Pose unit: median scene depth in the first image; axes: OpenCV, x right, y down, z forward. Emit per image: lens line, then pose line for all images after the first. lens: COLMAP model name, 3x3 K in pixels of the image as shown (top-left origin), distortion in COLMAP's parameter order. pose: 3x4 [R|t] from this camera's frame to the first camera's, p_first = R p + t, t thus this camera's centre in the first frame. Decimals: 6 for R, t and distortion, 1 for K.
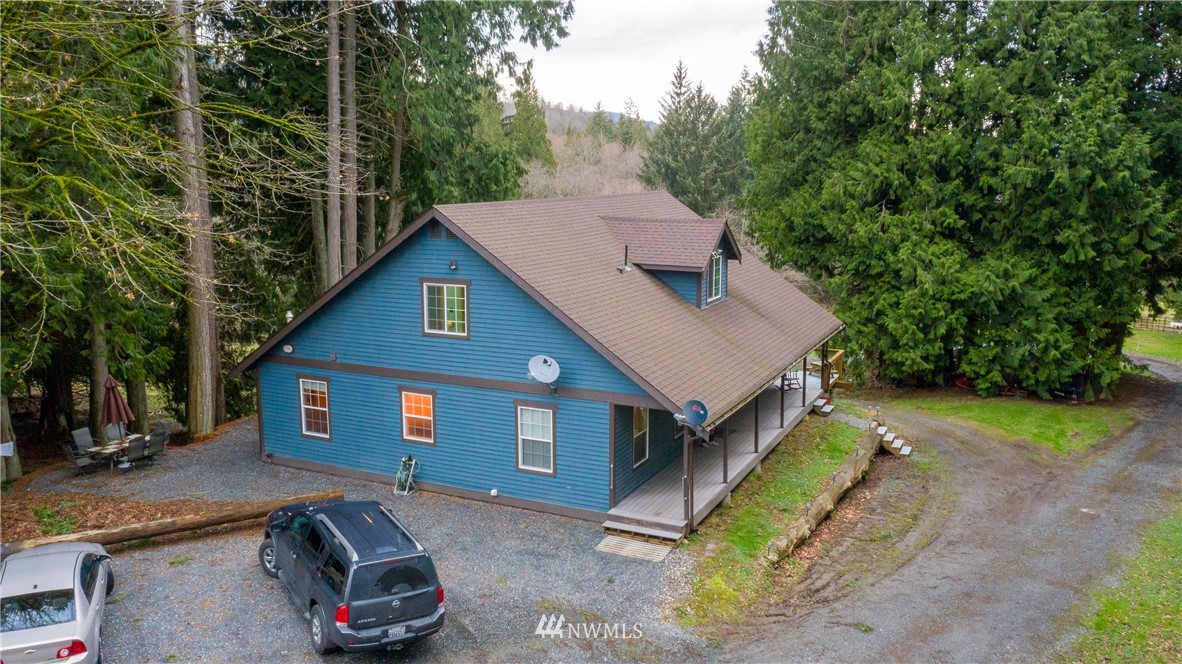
lens RADIAL K [[925.9, 0, 590.9], [0, 925.9, 331.2], [0, 0, 1]] dist [-0.024873, 0.003297]
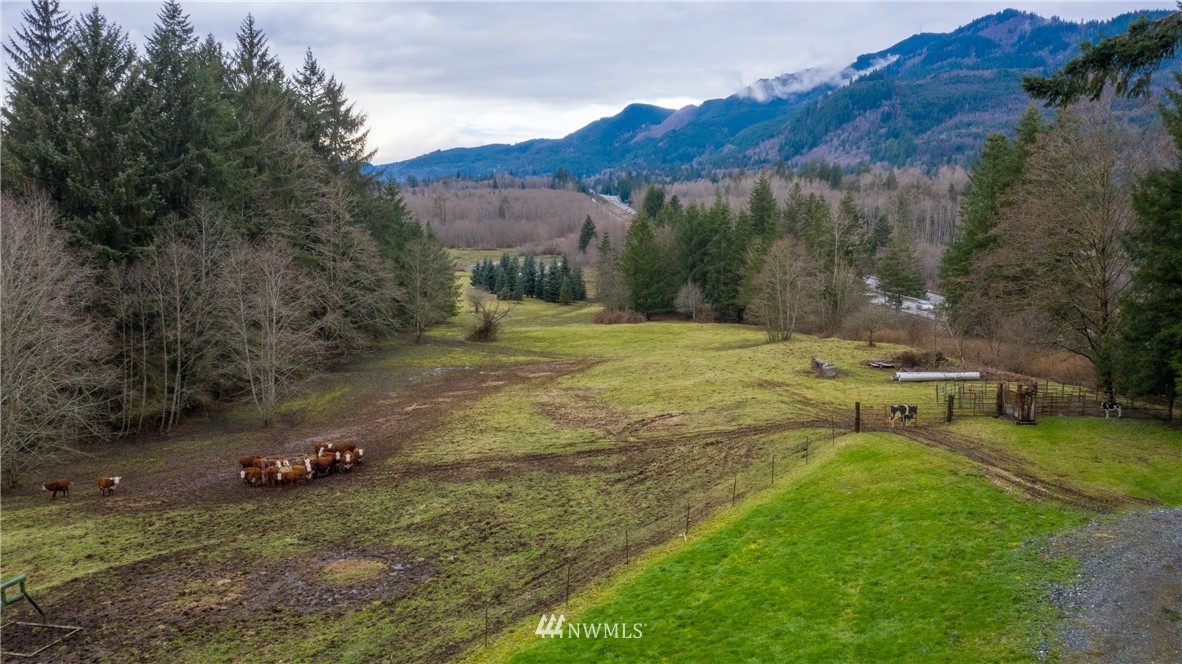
lens RADIAL K [[925.9, 0, 592.4], [0, 925.9, 333.0], [0, 0, 1]] dist [-0.024873, 0.003297]
pose [[0.790147, -0.095641, 0.605409, 0.002971], [0.110313, 0.993812, 0.013025, -0.052289], [-0.602908, 0.056493, 0.795808, 0.392504]]
